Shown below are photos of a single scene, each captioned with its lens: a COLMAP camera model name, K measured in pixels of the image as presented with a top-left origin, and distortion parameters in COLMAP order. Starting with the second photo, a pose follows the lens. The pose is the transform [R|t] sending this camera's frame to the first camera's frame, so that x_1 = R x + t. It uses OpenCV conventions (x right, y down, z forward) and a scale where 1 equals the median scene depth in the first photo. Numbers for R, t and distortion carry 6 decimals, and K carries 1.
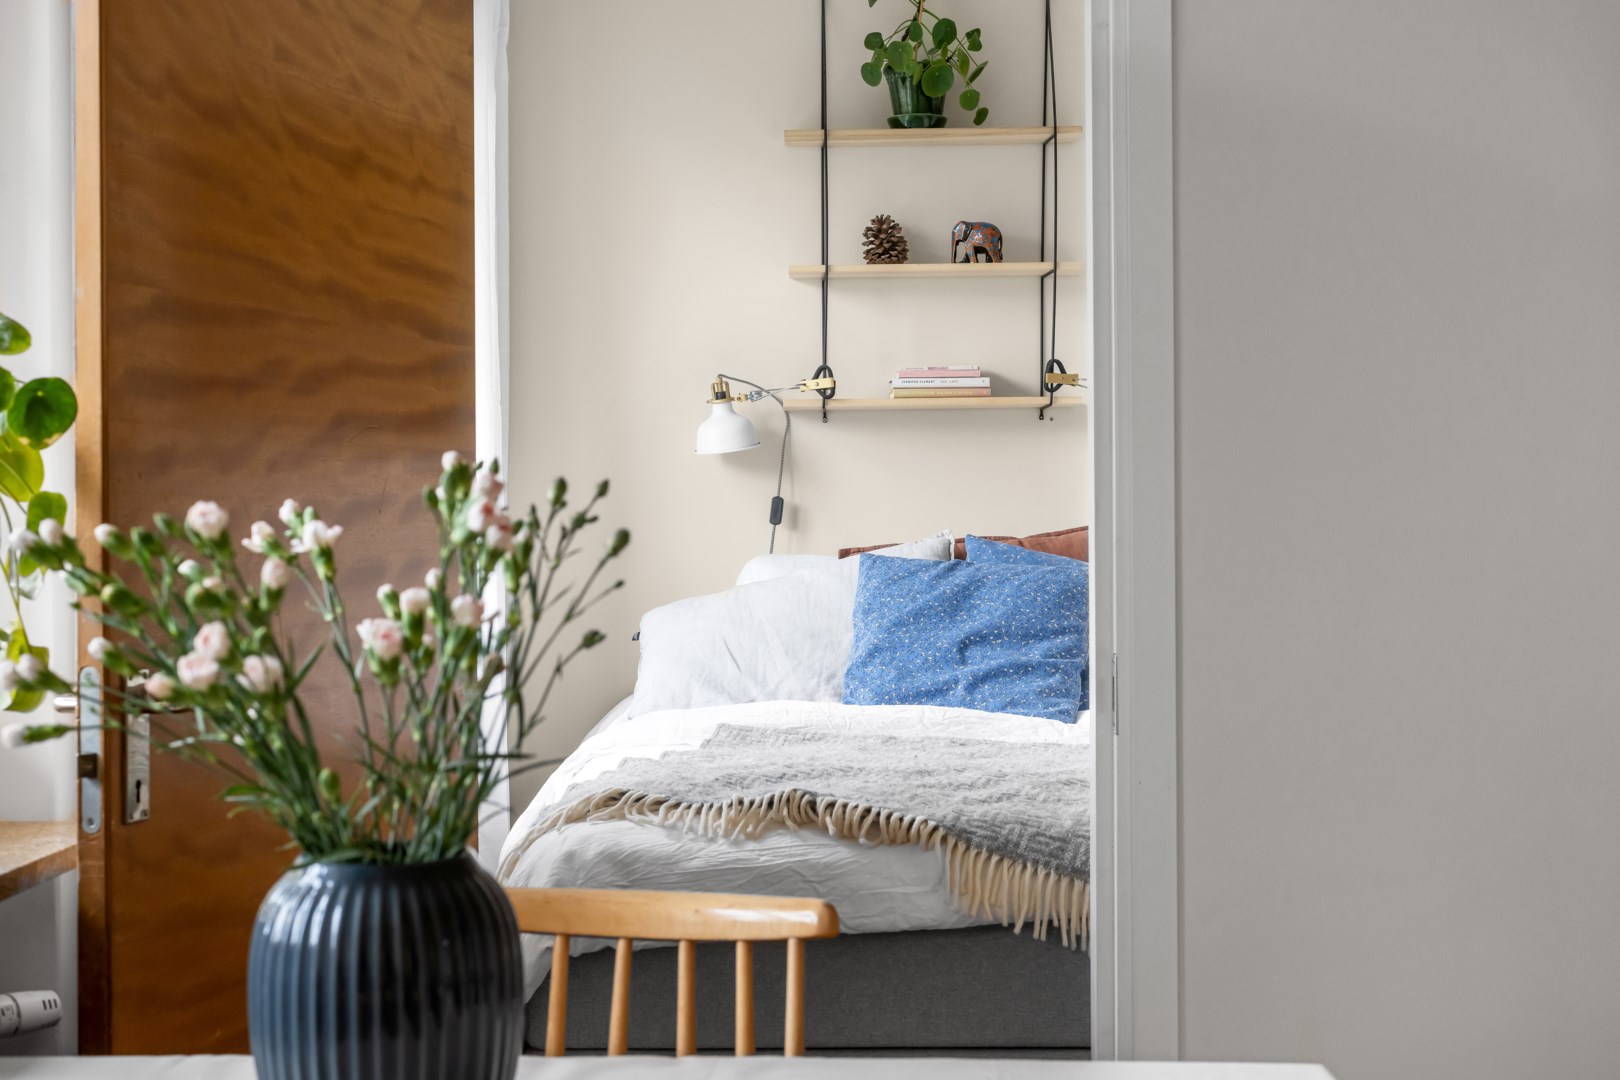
lens RADIAL K [[2339.5, 0, 810.0], [0, 2339.5, 540.0], [0, 0, 1]] dist [0.008019, 0.007548]
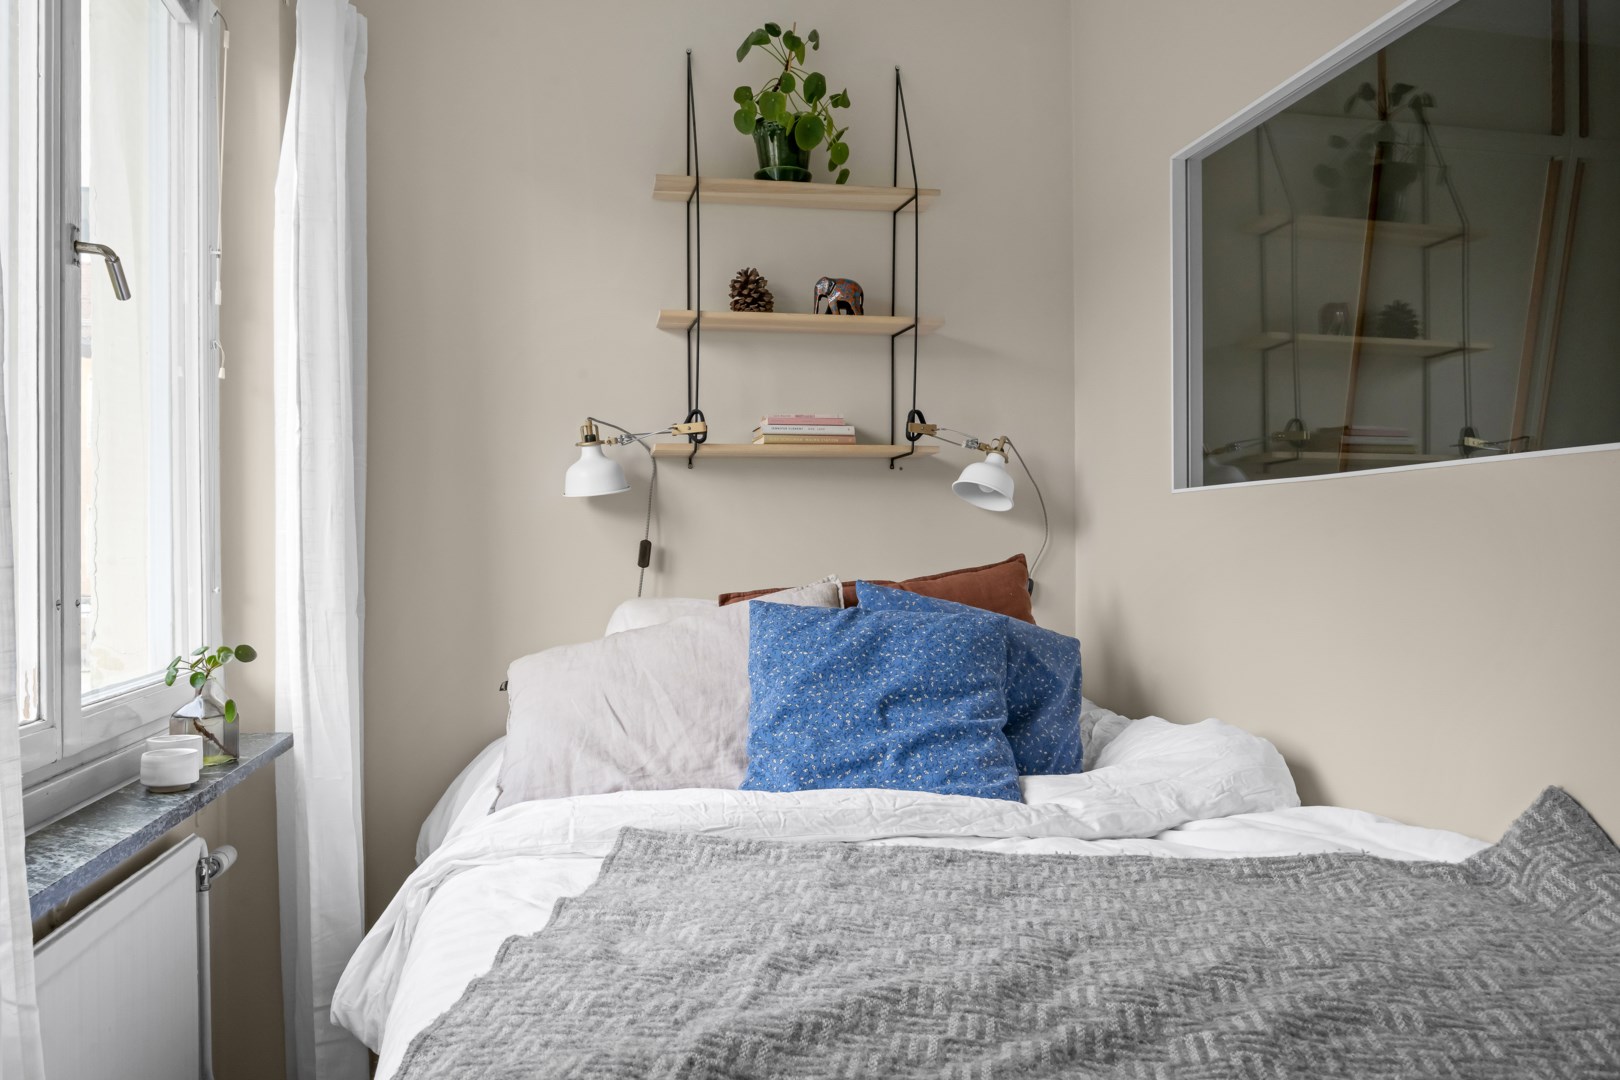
lens RADIAL K [[1159.9, 0, 808.6], [0, 1159.9, 555.0], [0, 0, 1]] dist [-0.007553, 0.005041]
pose [[0.979898, -0.000071, 0.199499, -0.046101], [0.000984, 0.999989, -0.004479, -0.009956], [-0.199496, 0.004586, 0.979888, 0.503666]]
